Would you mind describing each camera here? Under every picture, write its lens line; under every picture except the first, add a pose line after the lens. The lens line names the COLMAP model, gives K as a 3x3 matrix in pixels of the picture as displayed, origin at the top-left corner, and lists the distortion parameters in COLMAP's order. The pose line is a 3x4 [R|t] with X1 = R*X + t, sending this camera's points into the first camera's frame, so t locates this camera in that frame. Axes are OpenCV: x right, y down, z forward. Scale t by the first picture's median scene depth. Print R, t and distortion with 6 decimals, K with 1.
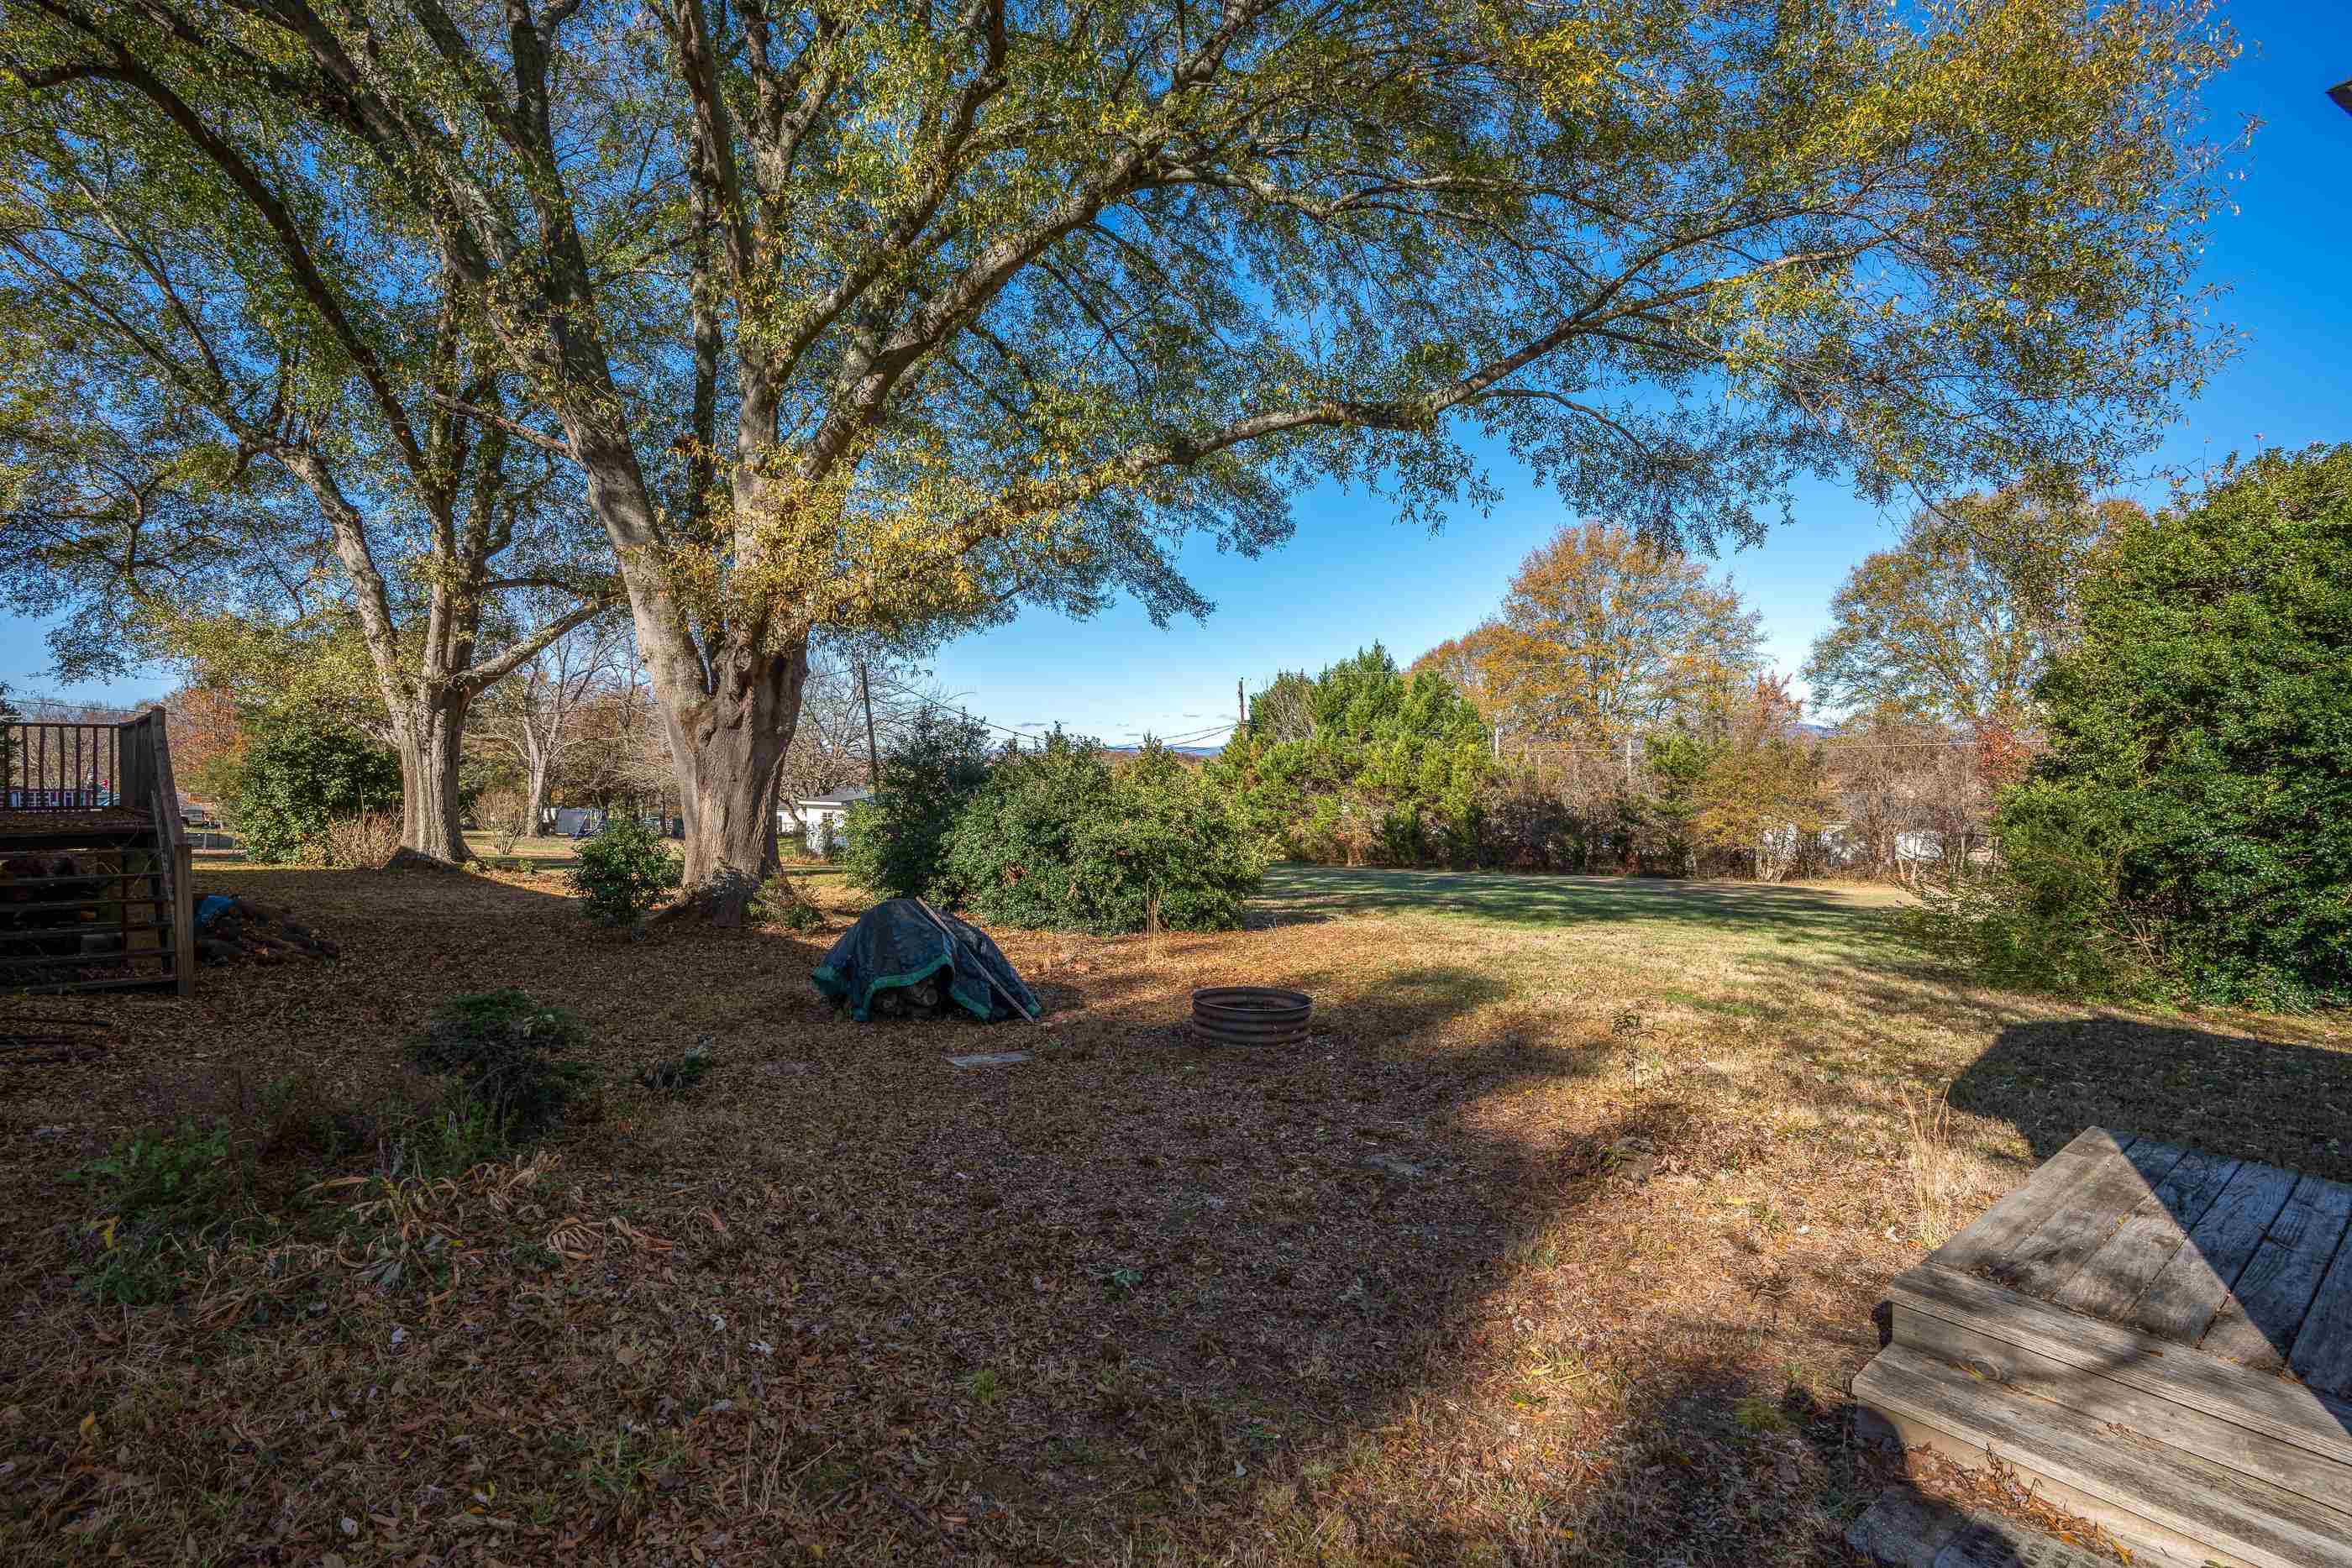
lens RADIAL K [[1120.6, 0, 1176.0], [0, 1120.6, 784.0], [0, 0, 1]] dist [-0.037184, 0.000135]
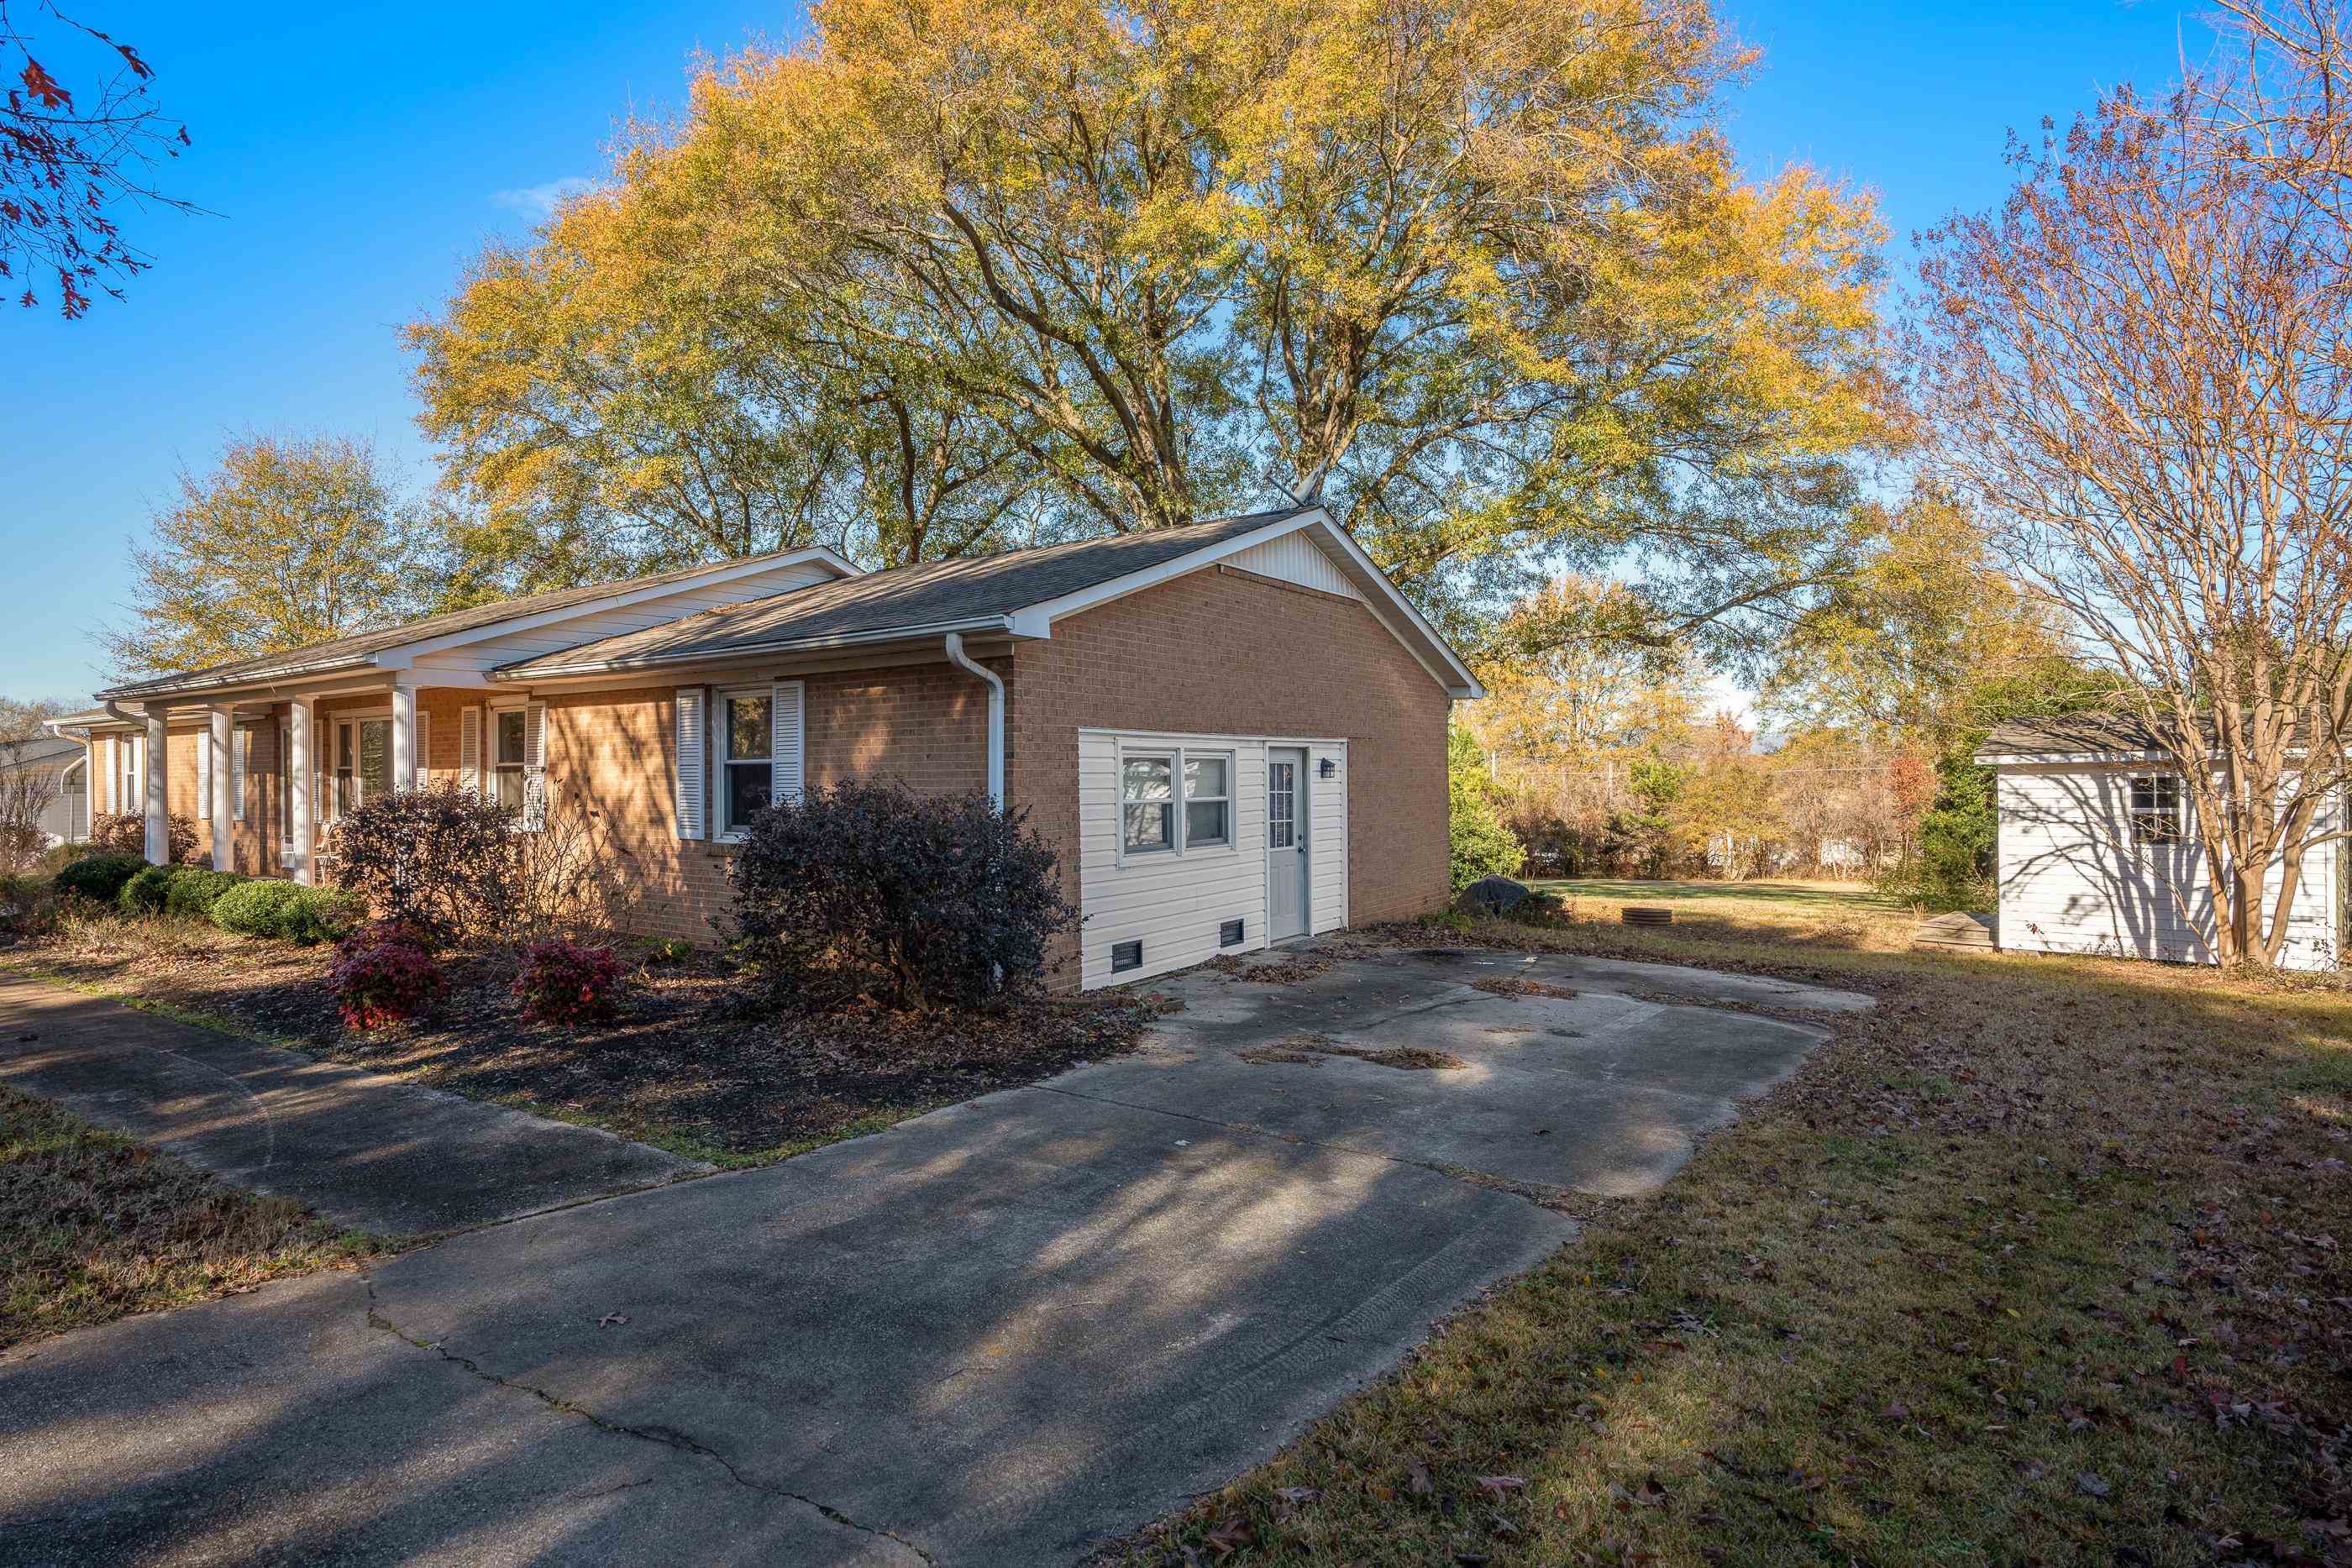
lens RADIAL K [[1312.0, 0, 1176.0], [0, 1312.0, 784.0], [0, 0, 1]] dist [-0.001061, 0.000124]
pose [[0.990181, -0.013104, 0.139177, -0.249397], [0.014357, 0.999865, -0.008004, -0.014860], [-0.139053, 0.009924, 0.990235, -0.318067]]
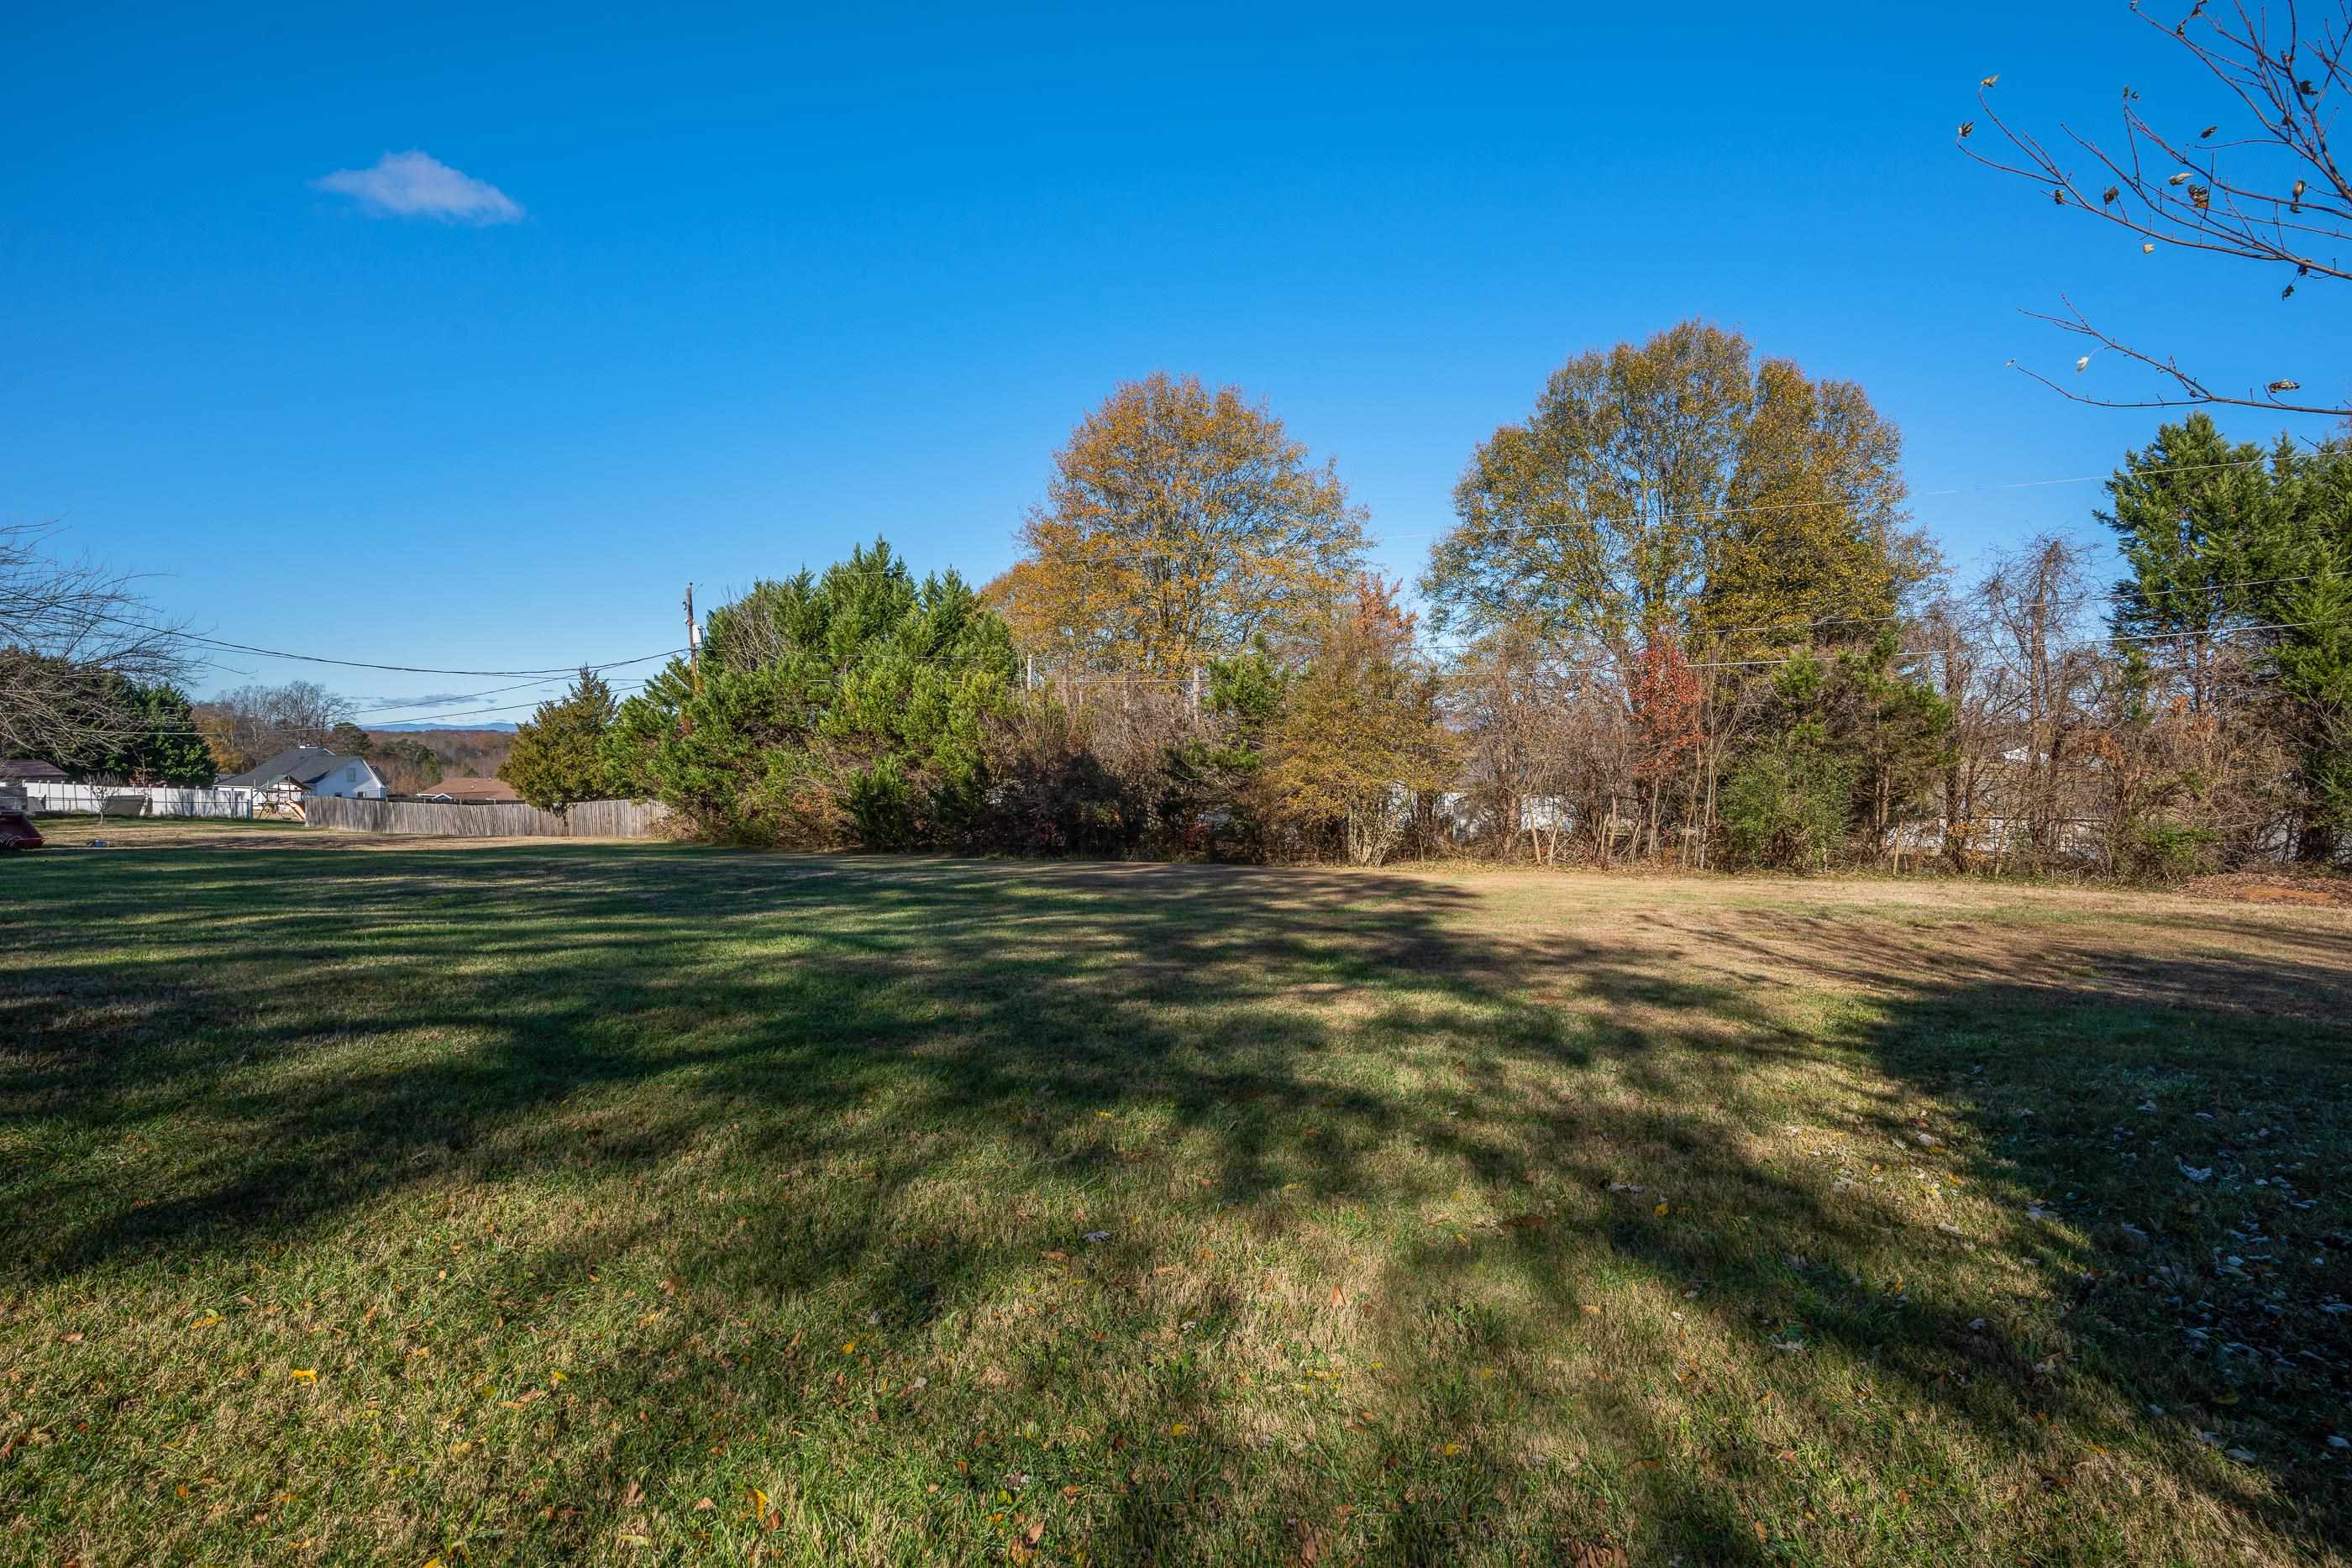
lens RADIAL K [[1079.7, 0, 1167.6], [0, 1079.7, 783.6], [0, 0, 1]] dist [-0.073913, 0.031602]
pose [[0.964684, -0.001845, 0.263405, 0.214374], [-0.002180, 0.999885, 0.014988, 0.024690], [-0.263402, -0.015033, 0.964569, 0.346554]]
